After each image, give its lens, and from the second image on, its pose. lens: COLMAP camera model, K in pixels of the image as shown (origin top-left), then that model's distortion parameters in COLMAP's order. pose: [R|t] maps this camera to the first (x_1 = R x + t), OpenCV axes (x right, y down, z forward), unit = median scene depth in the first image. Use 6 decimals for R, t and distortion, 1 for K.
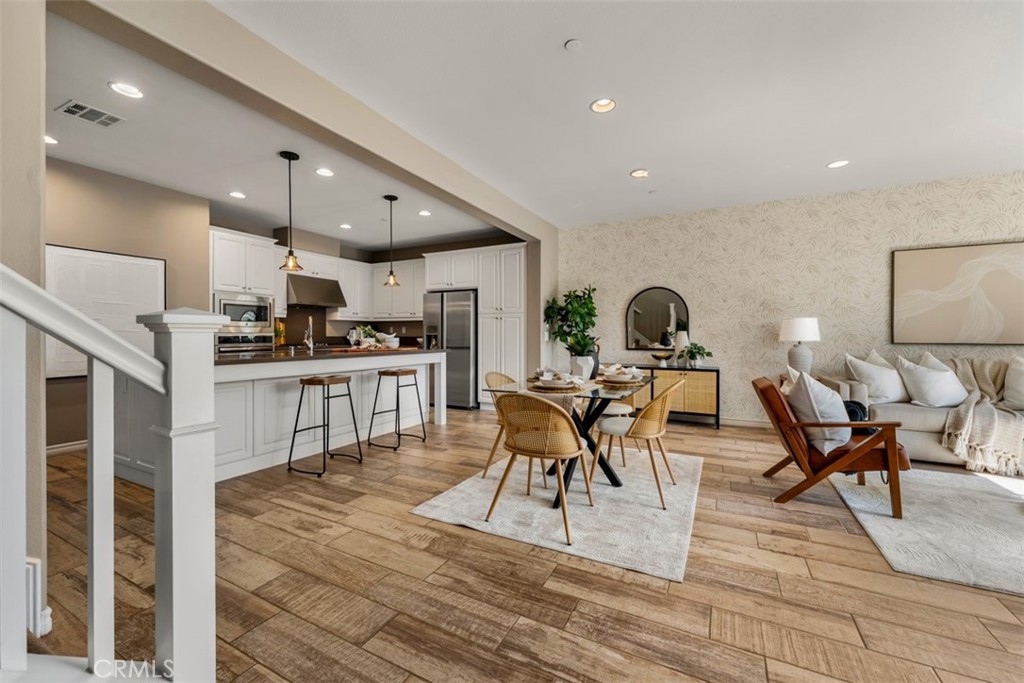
lens RADIAL K [[407.1, 0, 512.1], [0, 407.1, 335.6], [0, 0, 1]] dist [0.000114, -0.000990]
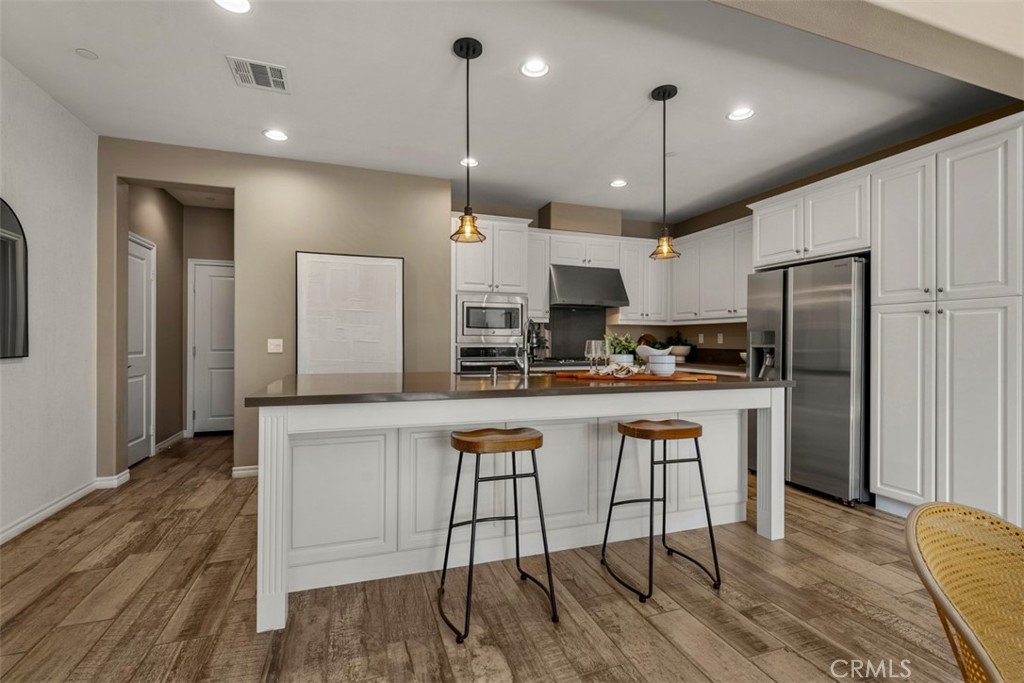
lens RADIAL K [[457.7, 0, 512.9], [0, 457.7, 342.1], [0, 0, 1]] dist [0.000146, -0.000102]
pose [[0.731621, 0.003896, -0.681700, -0.035696], [-0.004717, 0.999989, 0.000652, -0.012133], [0.681695, 0.002739, 0.731631, 0.464644]]
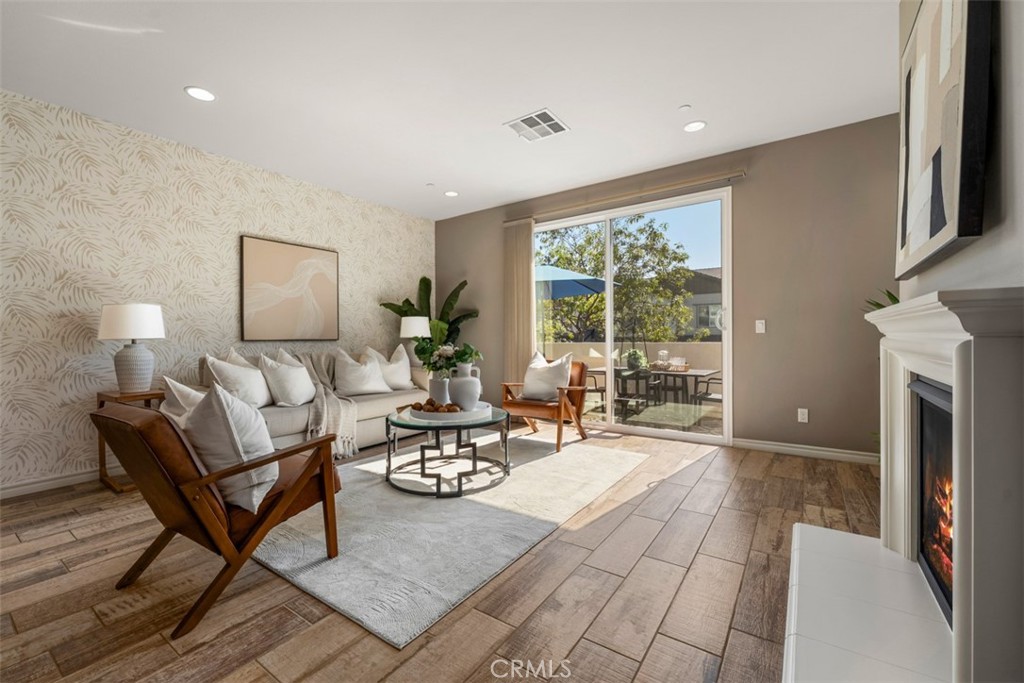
lens RADIAL K [[424.2, 0, 506.1], [0, 424.2, 337.4], [0, 0, 1]] dist [0.002138, -0.000726]
pose [[0.135353, -0.004854, 0.990786, 0.102274], [0.009033, 0.999952, 0.003665, 0.014172], [-0.990756, 0.008454, 0.135390, 0.310619]]
